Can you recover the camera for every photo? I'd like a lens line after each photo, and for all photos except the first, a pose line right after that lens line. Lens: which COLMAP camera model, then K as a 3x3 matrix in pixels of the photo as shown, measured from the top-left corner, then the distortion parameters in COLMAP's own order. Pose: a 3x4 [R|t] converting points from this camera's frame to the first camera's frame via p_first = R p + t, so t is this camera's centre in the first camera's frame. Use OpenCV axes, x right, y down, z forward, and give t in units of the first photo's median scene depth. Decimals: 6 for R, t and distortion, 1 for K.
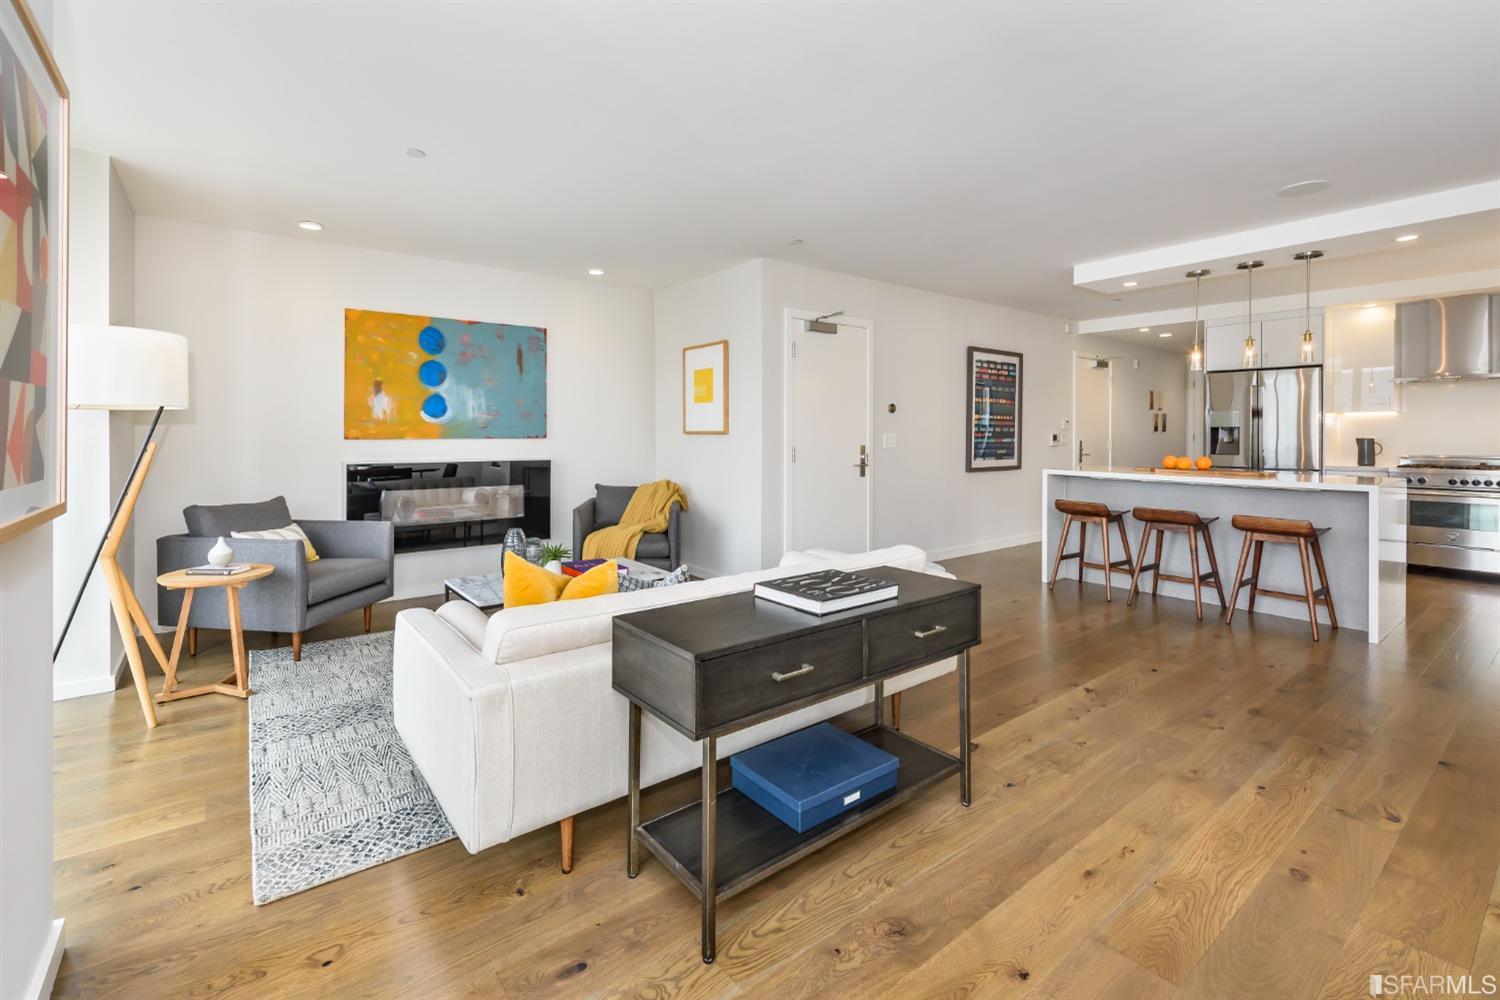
lens RADIAL K [[695.8, 0, 765.8], [0, 695.8, 423.8], [0, 0, 1]] dist [0.026158, 0.000230]
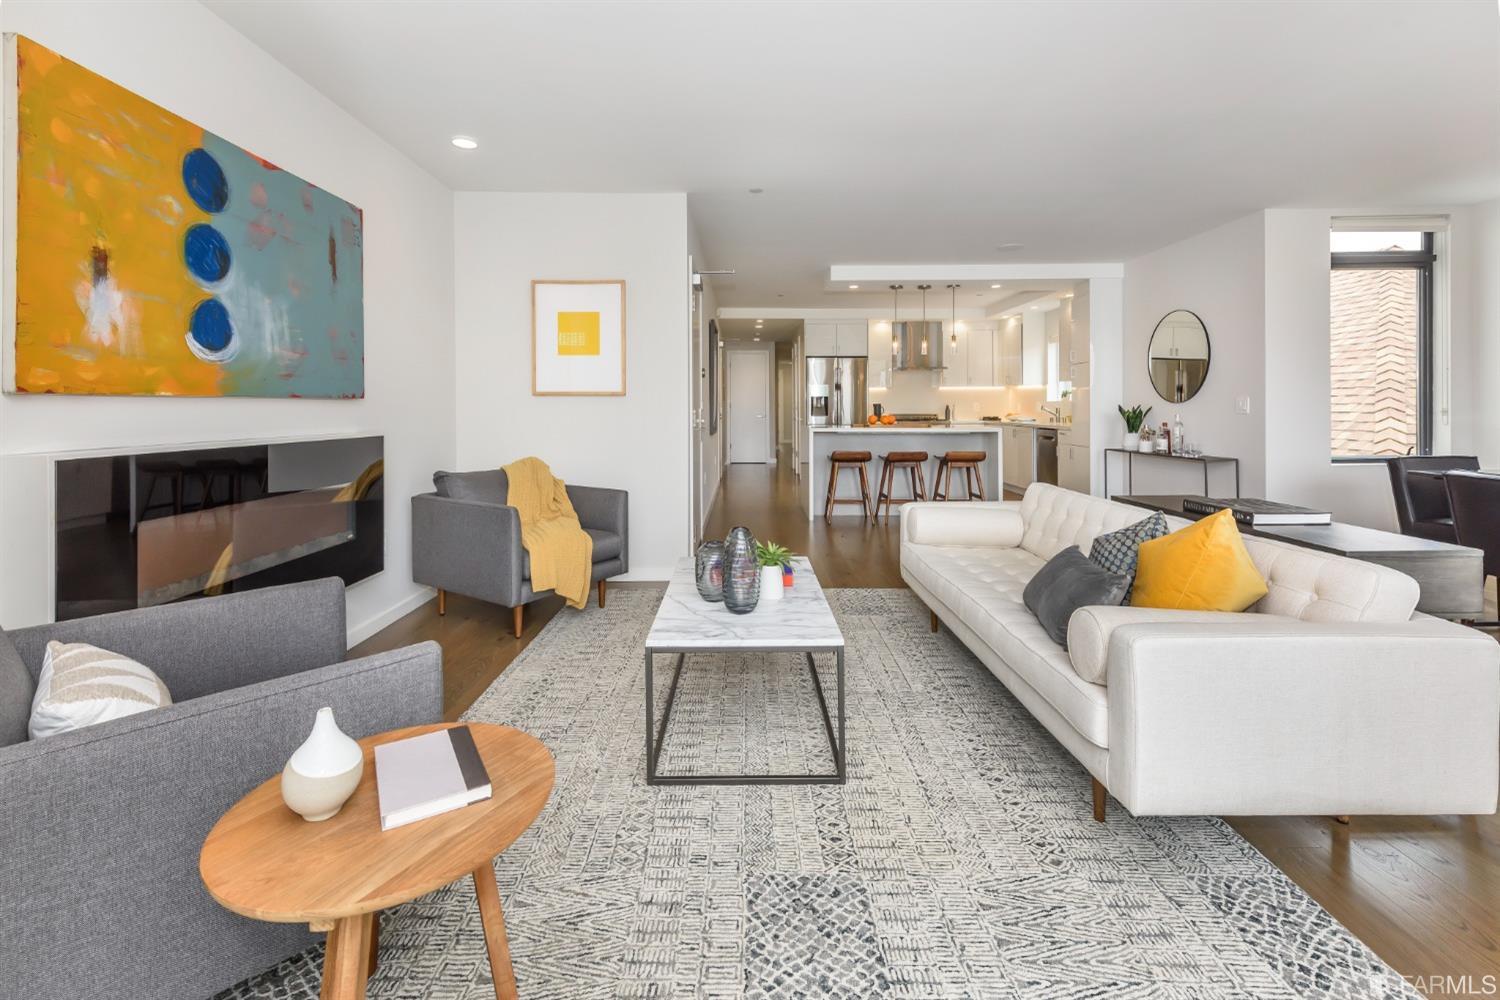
lens RADIAL K [[634.6, 0, 784.0], [0, 634.6, 403.8], [0, 0, 1]] dist [0.006687, -0.000340]
pose [[0.595542, 0.000703, 0.803324, -0.581421], [-0.005052, 0.999983, 0.002870, 0.023159], [-0.803308, -0.005767, 0.595535, 0.443449]]
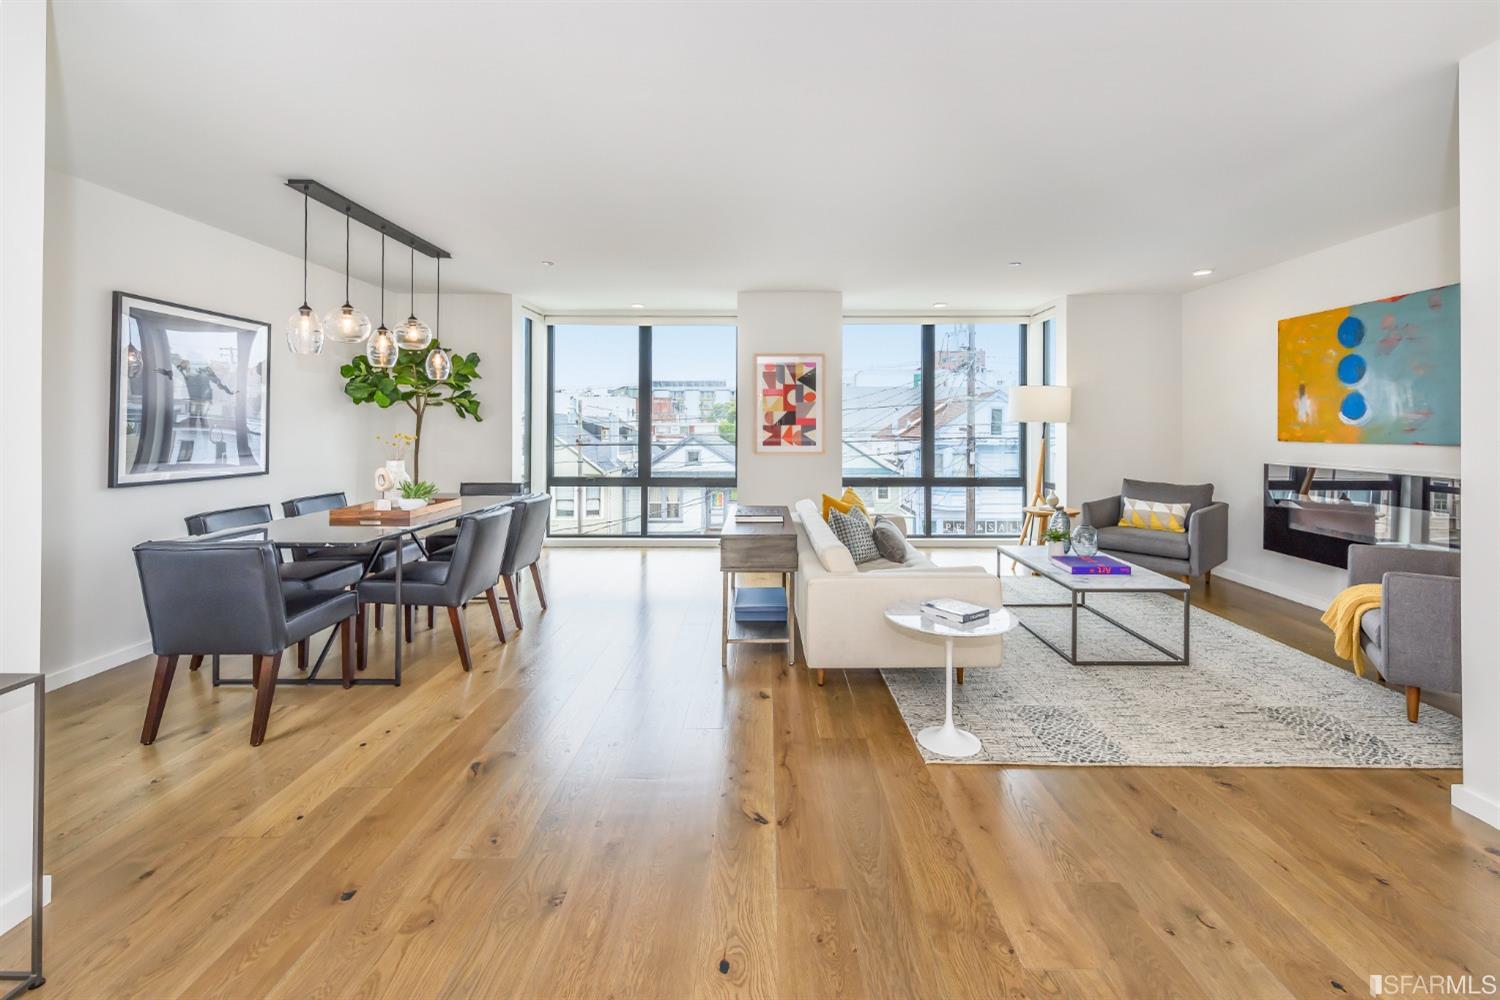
lens RADIAL K [[596.0, 0, 758.0], [0, 596.0, 432.1], [0, 0, 1]] dist [0.000449, 0.000042]
pose [[-0.646227, 0.005880, -0.763123, 0.578481], [0.009792, 0.999952, -0.000588, 0.000574], [0.763083, -0.007852, -0.646253, 0.906506]]
